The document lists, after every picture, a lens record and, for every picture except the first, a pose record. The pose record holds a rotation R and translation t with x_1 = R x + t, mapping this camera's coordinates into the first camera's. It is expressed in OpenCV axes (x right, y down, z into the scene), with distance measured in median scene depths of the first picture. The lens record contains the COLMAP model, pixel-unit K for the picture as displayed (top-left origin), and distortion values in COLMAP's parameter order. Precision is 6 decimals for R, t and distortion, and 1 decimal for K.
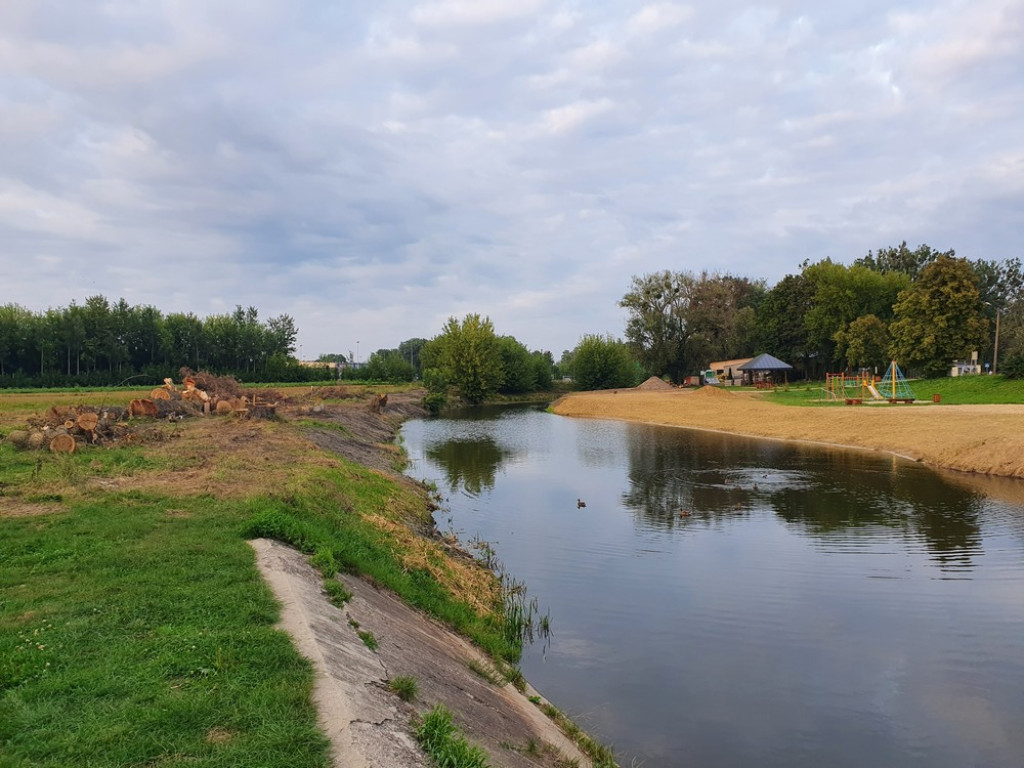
lens RADIAL K [[793.6, 0, 518.7], [0, 793.6, 389.0], [0, 0, 1]] dist [0.034323, -0.026881]
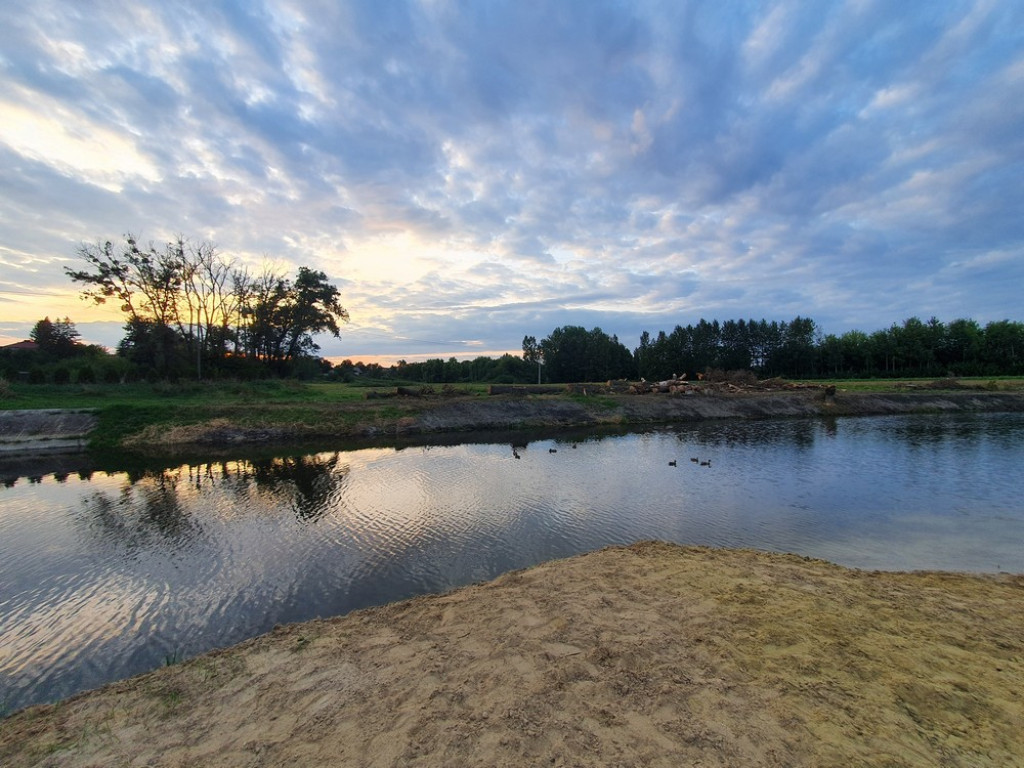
lens RADIAL K [[403.4, 0, 515.2], [0, 403.4, 378.5], [0, 0, 1]] dist [0.005183, -0.000845]
pose [[0.130904, 0.000707, -0.991395, 0.141255], [-0.002657, 0.999996, 0.000362, -0.000966], [0.991392, 0.002586, 0.130905, 0.173881]]
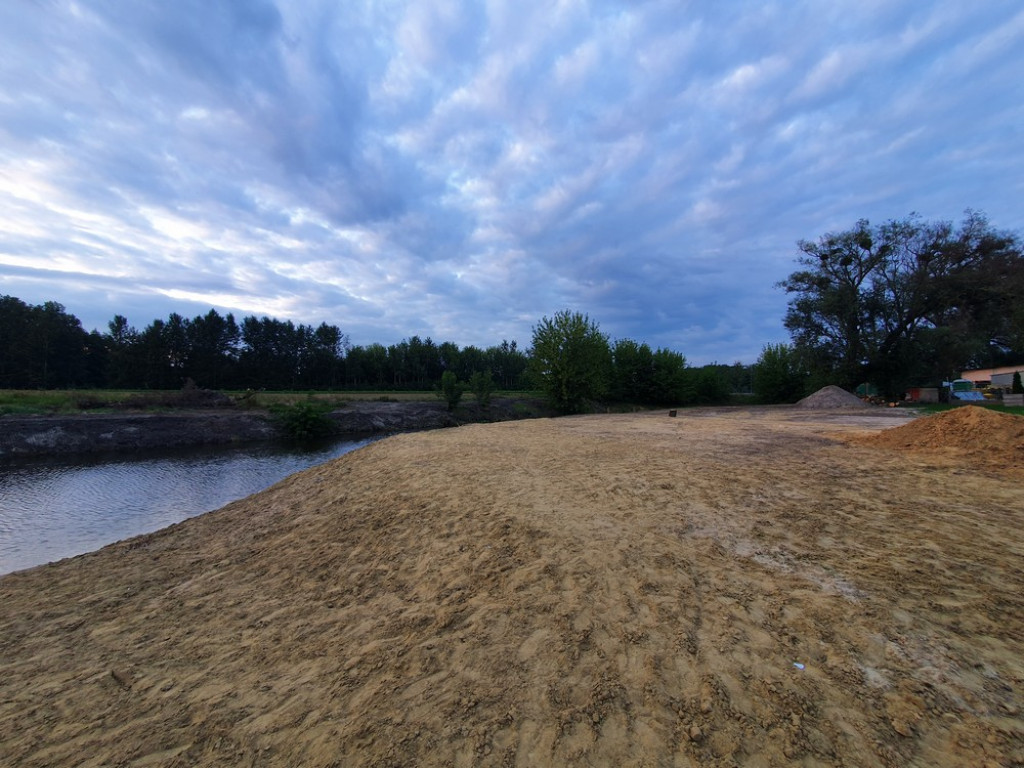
lens RADIAL K [[403.4, 0, 514.4], [0, 403.4, 378.4], [0, 0, 1]] dist [0.005183, -0.000845]
pose [[0.827947, -0.001843, -0.560803, 0.111105], [-0.024518, 0.998920, -0.039480, -0.002691], [0.560270, 0.046437, 0.827008, 0.471365]]
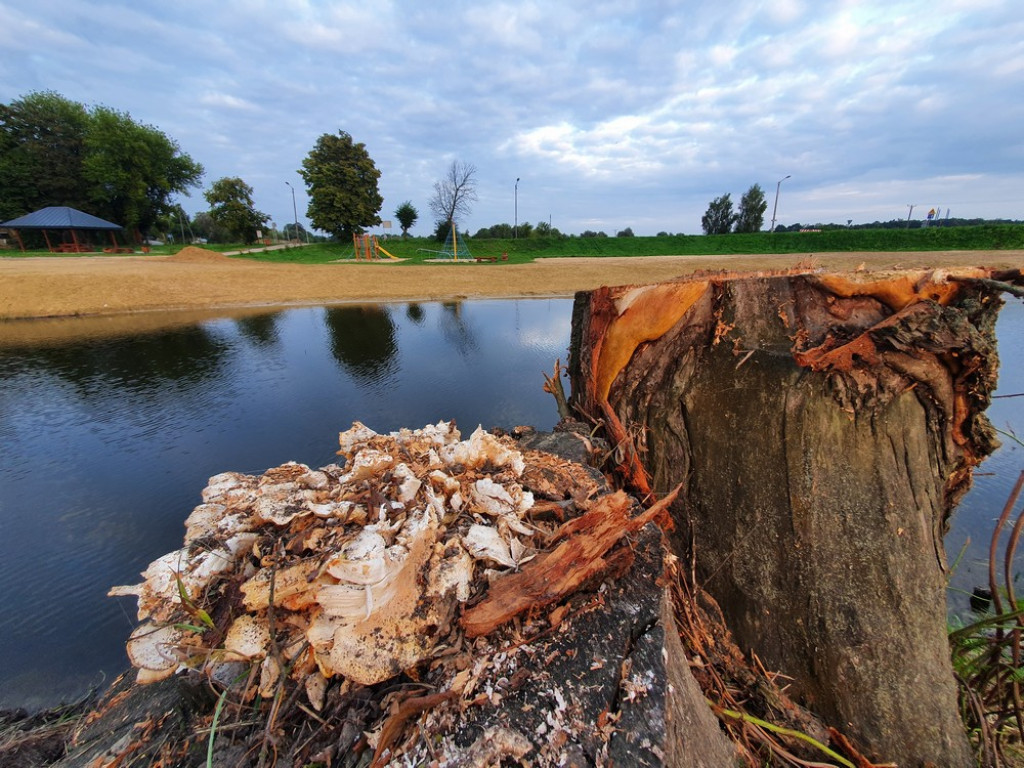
lens RADIAL K [[403.4, 0, 506.4], [0, 403.4, 377.2], [0, 0, 1]] dist [0.005183, -0.000845]
pose [[0.036620, -0.299433, 0.953414, -0.069976], [0.014686, 0.954113, 0.299088, 0.001250], [-0.999221, 0.003049, 0.039337, 0.395758]]
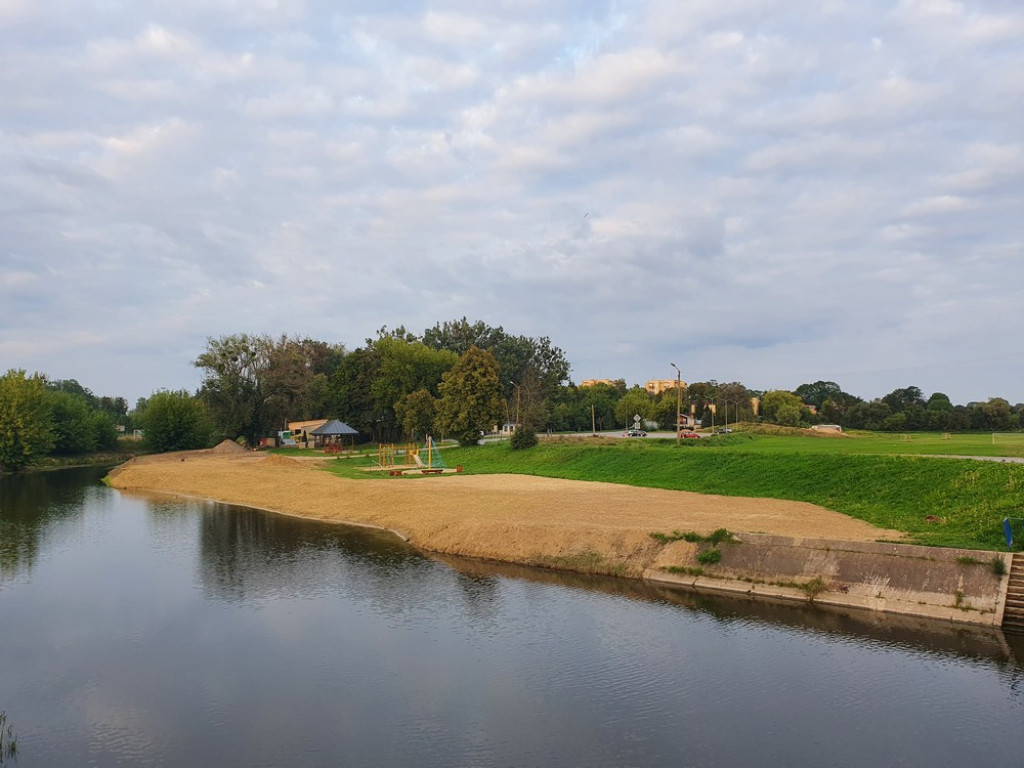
lens RADIAL K [[793.6, 0, 507.3], [0, 793.6, 389.0], [0, 0, 1]] dist [0.034323, -0.026881]
pose [[0.884156, 0.029348, 0.466269, 0.008781], [-0.001967, 0.998250, -0.059102, -0.015939], [-0.467187, 0.051338, 0.882667, -0.042590]]
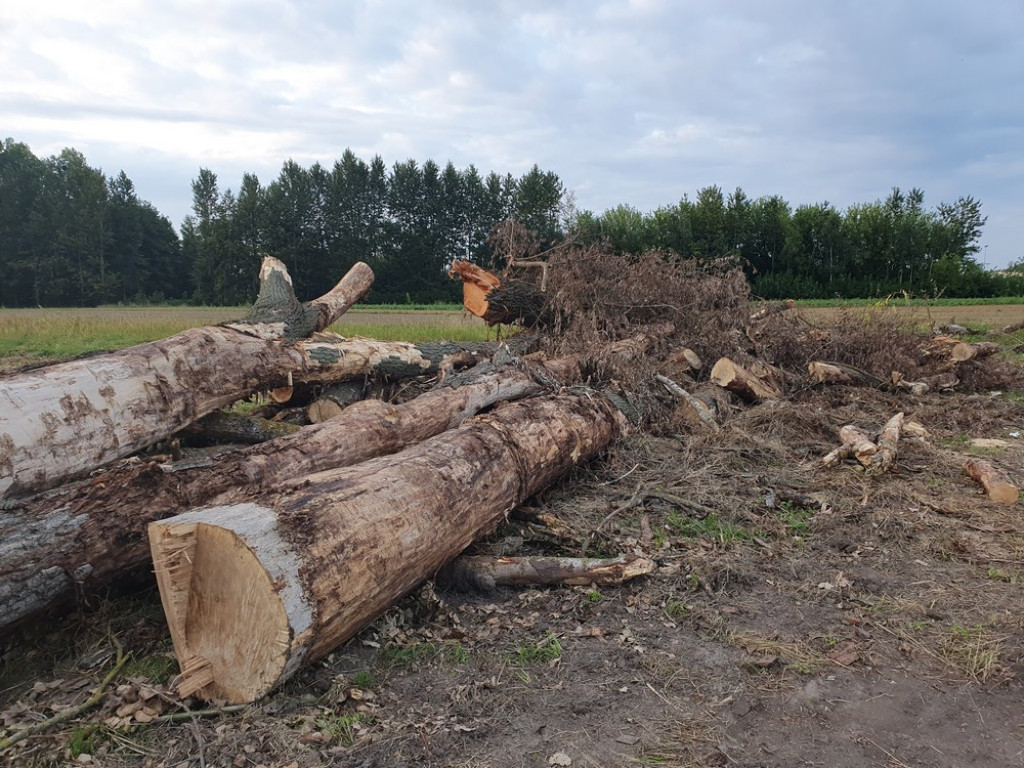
lens RADIAL K [[795.8, 0, 514.9], [0, 795.8, 401.5], [0, 0, 1]] dist [0.016611, 0.000072]
pose [[0.706314, 0.098218, -0.701052, -0.090267], [-0.013332, 0.991998, 0.125548, -0.001590], [0.707773, -0.079330, 0.701971, 0.304333]]
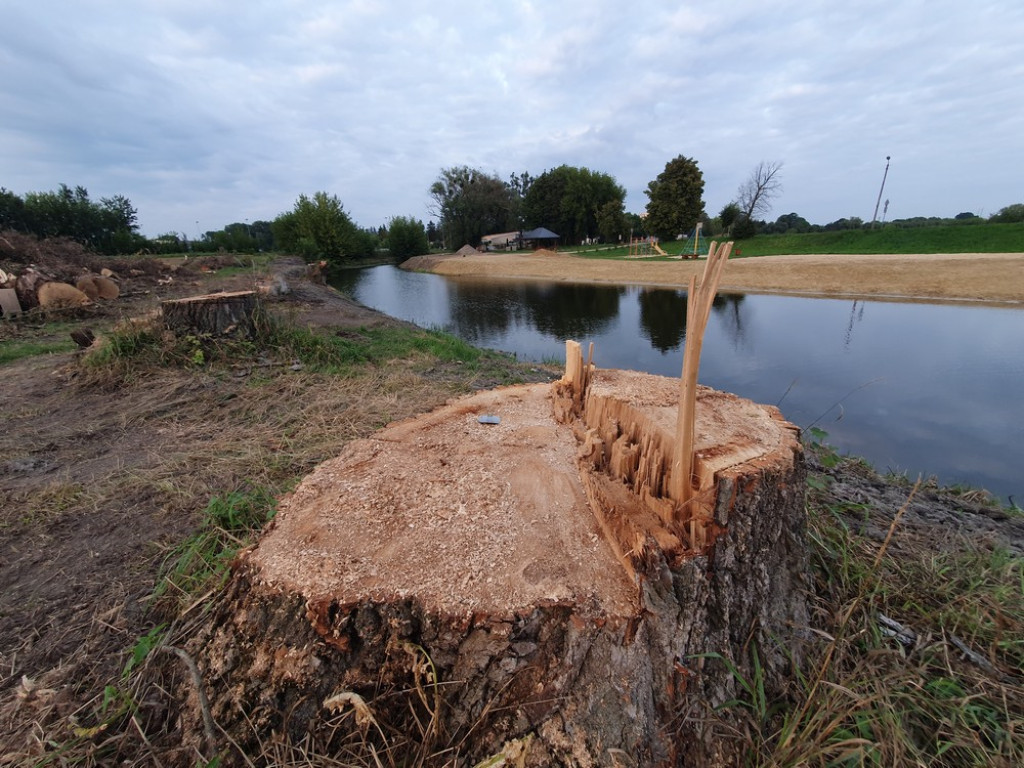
lens RADIAL K [[403.4, 0, 516.3], [0, 403.4, 379.9], [0, 0, 1]] dist [0.005183, -0.000845]
pose [[0.897531, -0.150781, 0.414371, -0.070912], [0.022141, 0.953945, 0.299163, 0.001468], [-0.440395, -0.259333, 0.859534, 0.197922]]
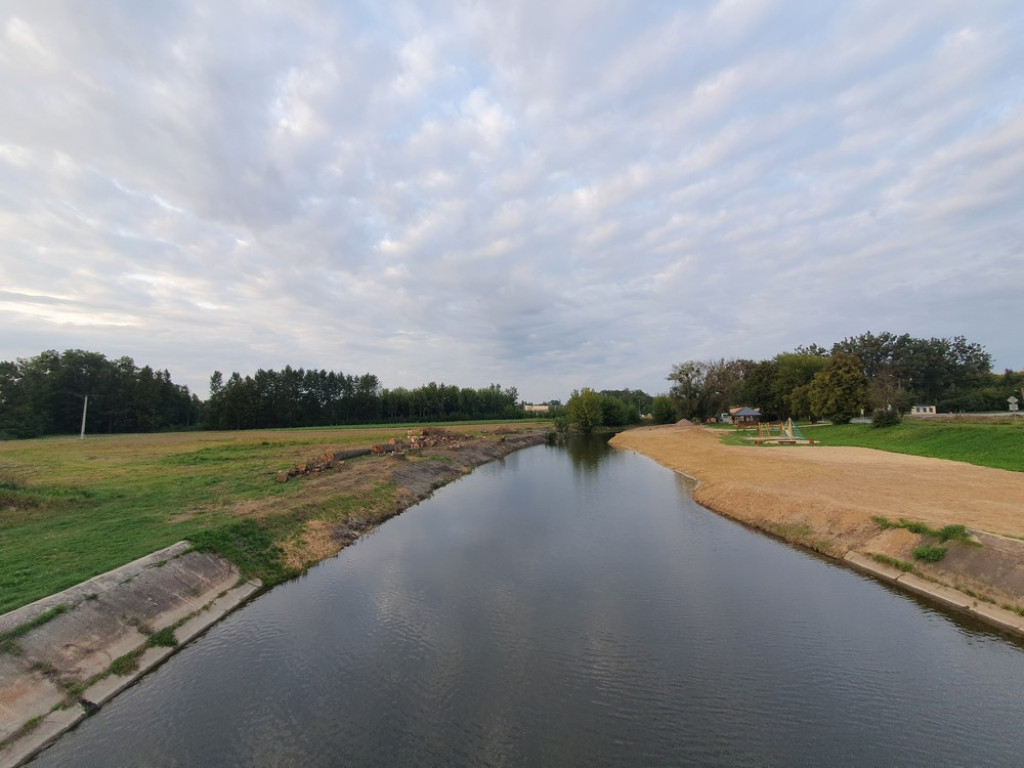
lens RADIAL K [[403.4, 0, 516.7], [0, 403.4, 375.8], [0, 0, 1]] dist [0.005183, -0.000845]
pose [[0.944337, -0.038549, -0.326713, 0.087653], [0.006111, 0.994995, -0.099736, -0.018337], [0.328923, 0.092187, 0.939846, -0.013057]]
